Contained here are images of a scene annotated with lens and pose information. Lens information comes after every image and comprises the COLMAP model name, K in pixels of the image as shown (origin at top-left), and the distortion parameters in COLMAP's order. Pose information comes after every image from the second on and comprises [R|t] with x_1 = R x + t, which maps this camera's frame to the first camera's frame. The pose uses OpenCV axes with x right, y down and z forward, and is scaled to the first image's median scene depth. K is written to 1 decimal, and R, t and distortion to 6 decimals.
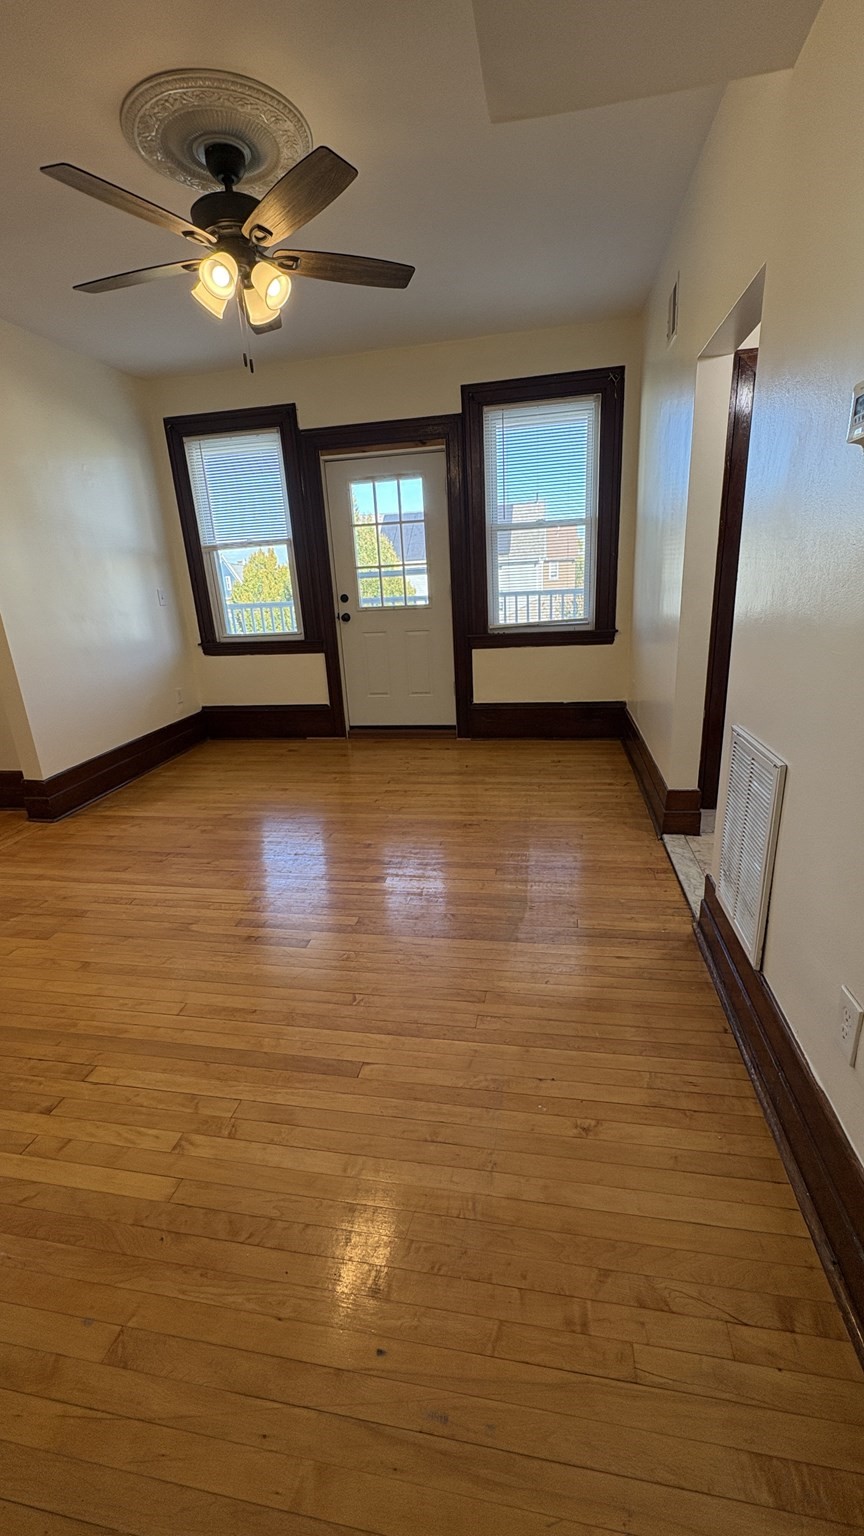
lens RADIAL K [[609.6, 0, 432.0], [0, 609.6, 768.0], [0, 0, 1]] dist [0.000696, -0.000041]
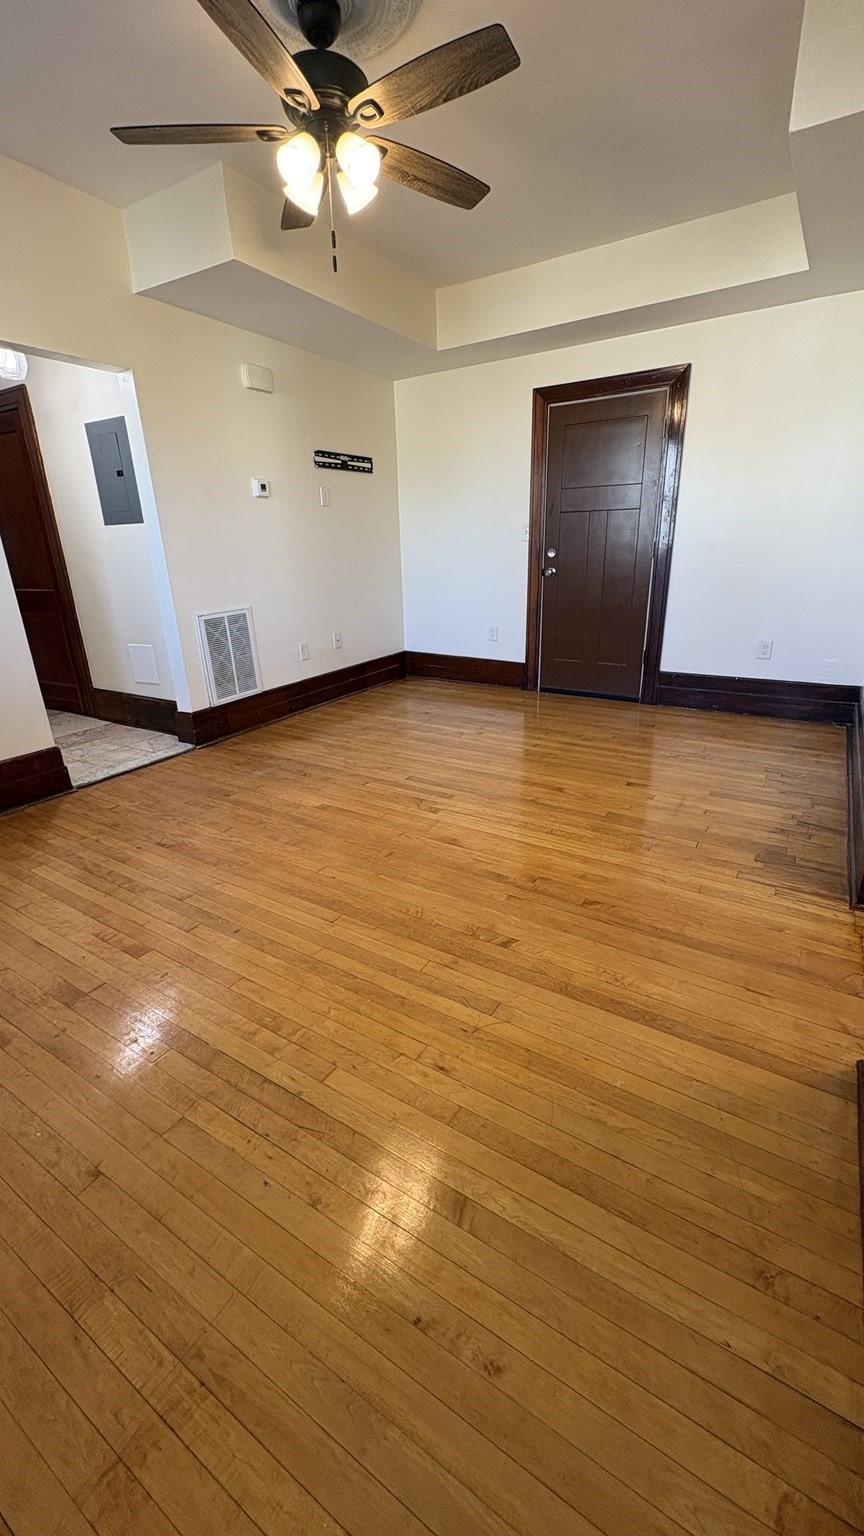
lens RADIAL K [[609.6, 0, 432.0], [0, 609.6, 768.0], [0, 0, 1]] dist [0.000696, -0.000041]
pose [[-0.927987, -0.057040, 0.368220, -0.678225], [0.180154, 0.796350, 0.577383, -0.472601], [-0.326166, 0.602140, -0.728727, 1.737925]]
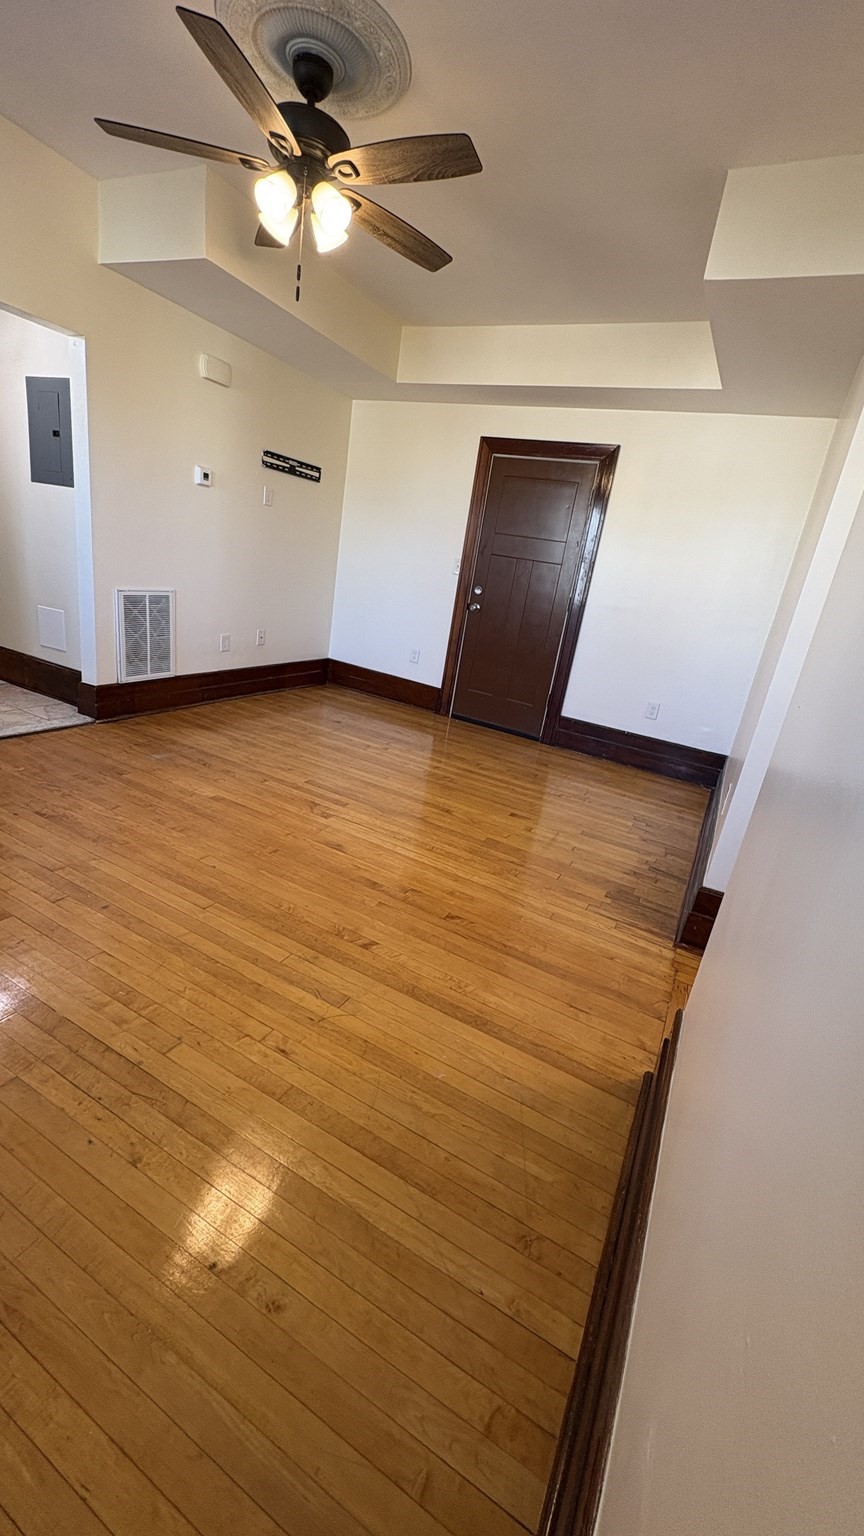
lens RADIAL K [[609.6, 0, 432.0], [0, 609.6, 768.0], [0, 0, 1]] dist [0.000696, -0.000041]
pose [[-0.952835, -0.179682, 0.244581, -0.732884], [-0.008971, 0.822221, 0.569098, -0.500666], [-0.303356, 0.540062, -0.785053, 1.769272]]
